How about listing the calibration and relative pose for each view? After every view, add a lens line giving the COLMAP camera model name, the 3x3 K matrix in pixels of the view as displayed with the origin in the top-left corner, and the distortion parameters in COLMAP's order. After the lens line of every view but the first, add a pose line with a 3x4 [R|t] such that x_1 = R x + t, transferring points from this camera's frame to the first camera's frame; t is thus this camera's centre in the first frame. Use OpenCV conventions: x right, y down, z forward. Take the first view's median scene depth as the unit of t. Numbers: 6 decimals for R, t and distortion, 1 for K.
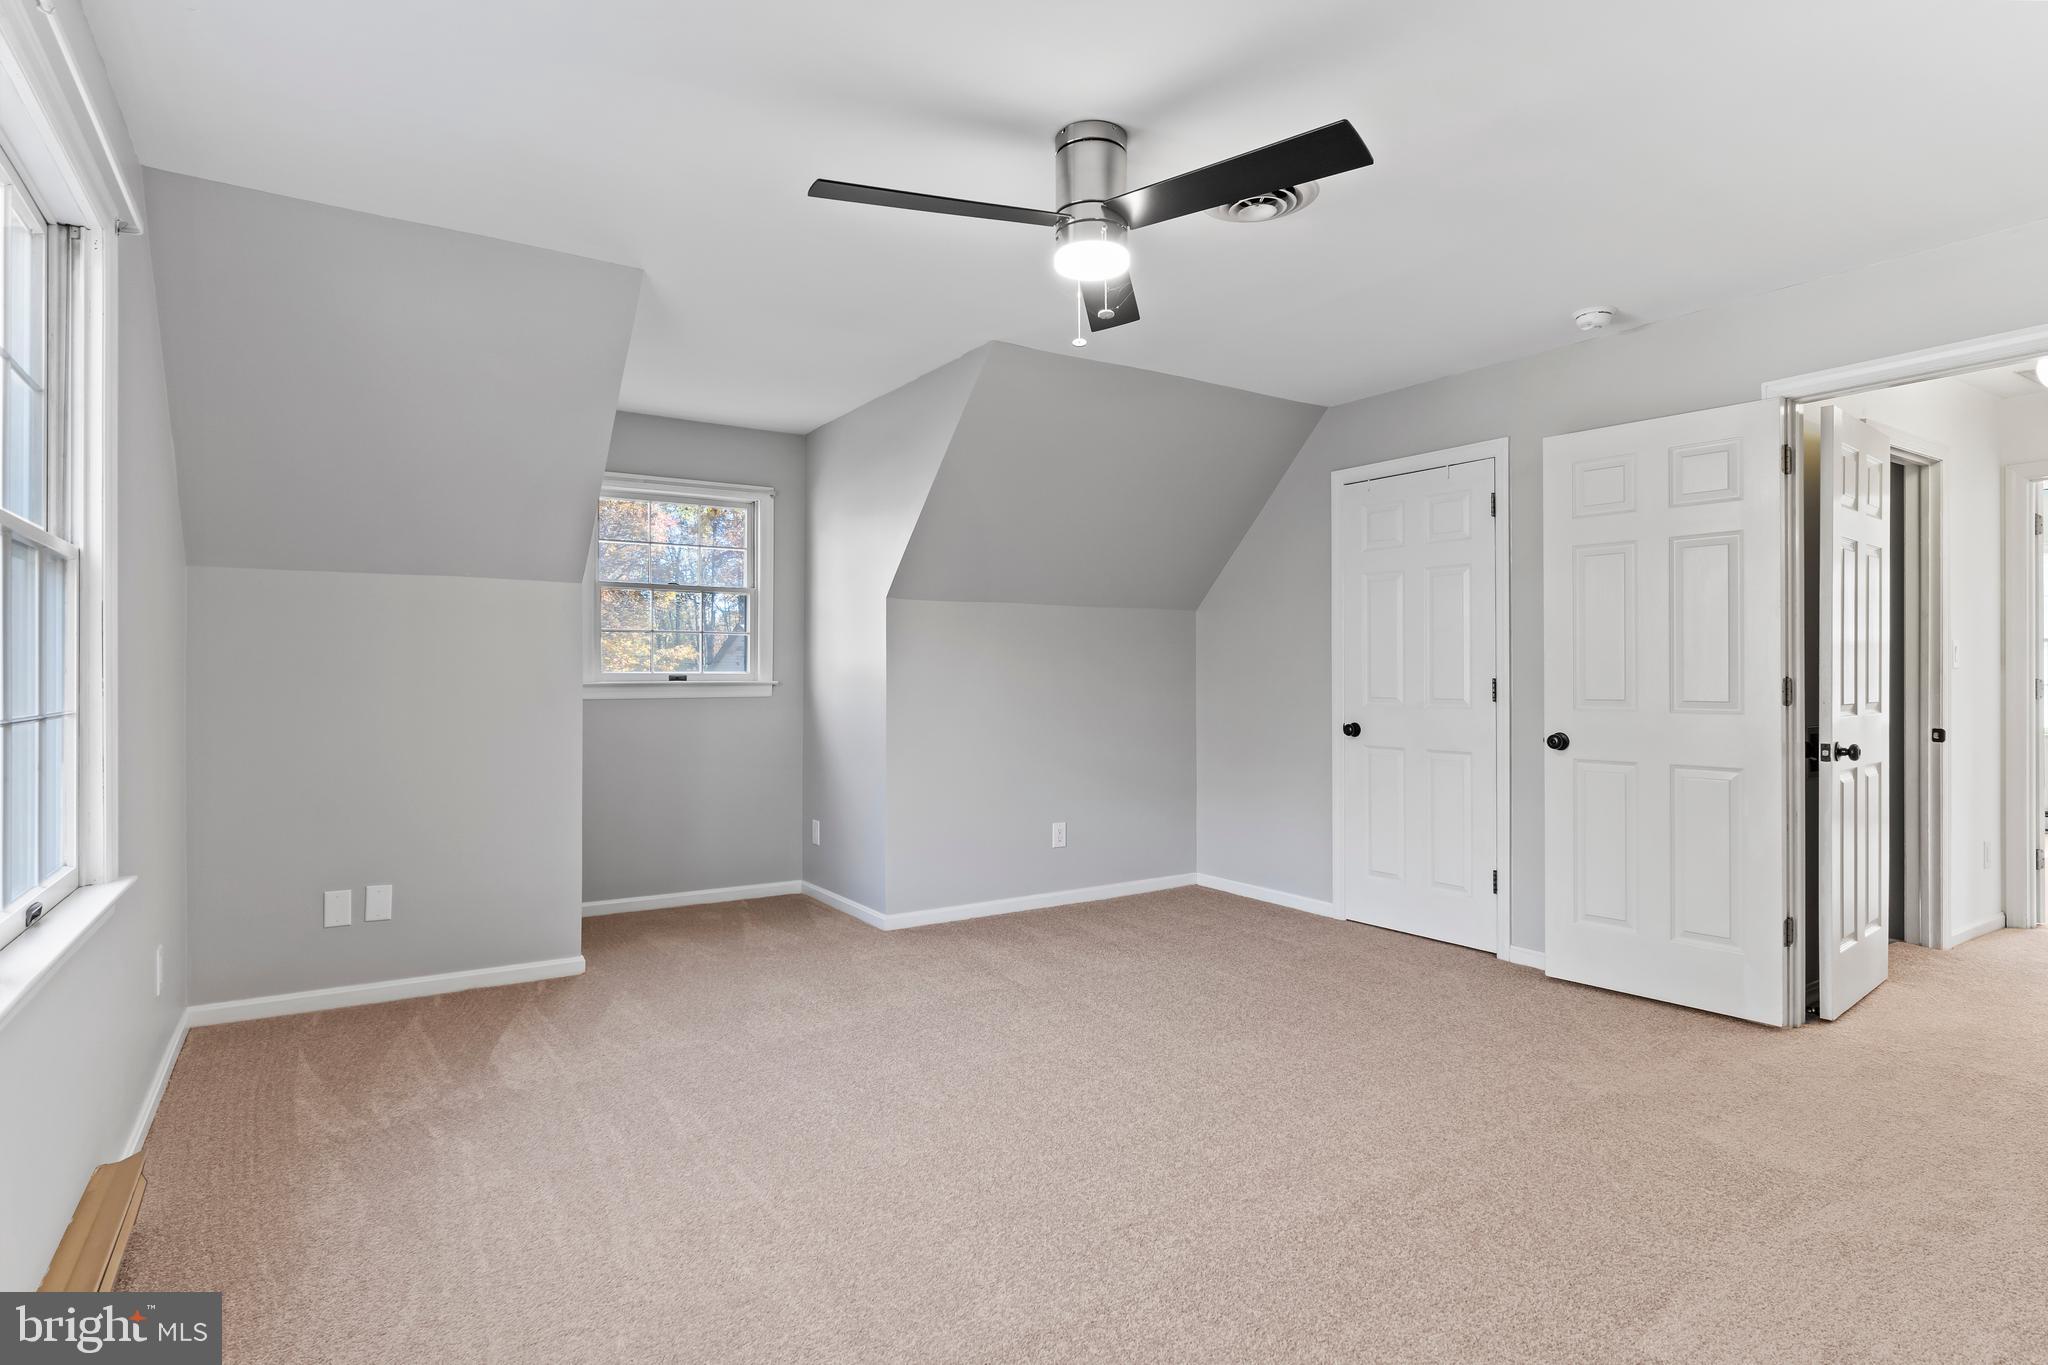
lens RADIAL K [[1063.3, 0, 1013.4], [0, 1063.3, 673.8], [0, 0, 1]] dist [-0.010570, 0.002702]
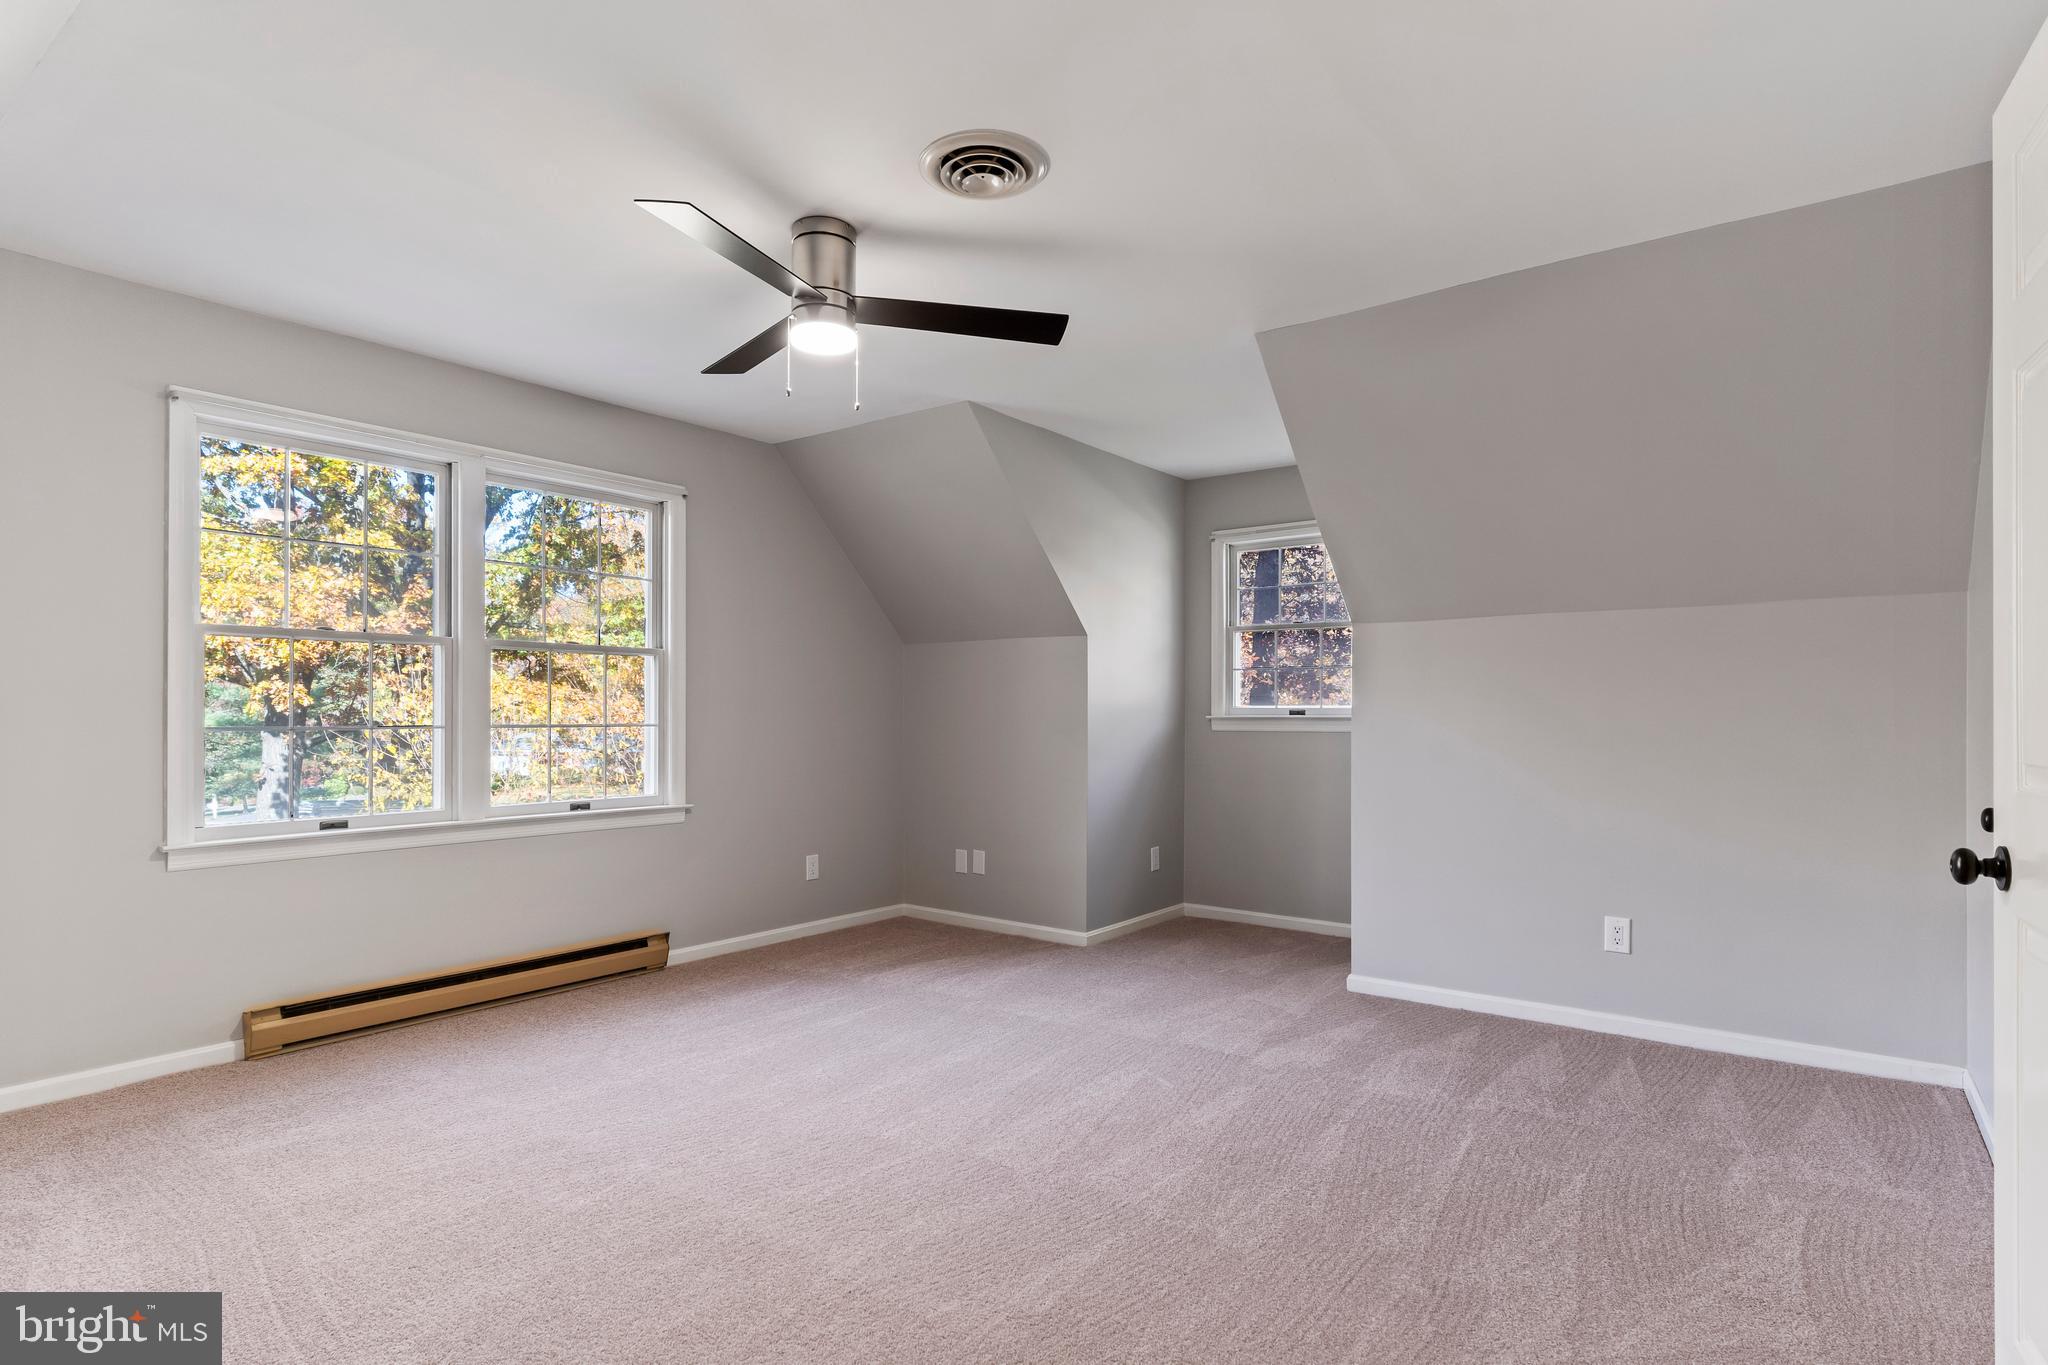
lens RADIAL K [[1063.3, 0, 1016.8], [0, 1063.3, 684.5], [0, 0, 1]] dist [-0.010570, 0.002702]
pose [[0.335717, -0.023721, -0.941664, 0.771219], [-0.002563, 0.999656, -0.026095, 0.006054], [0.941959, 0.011174, 0.335541, 0.511008]]
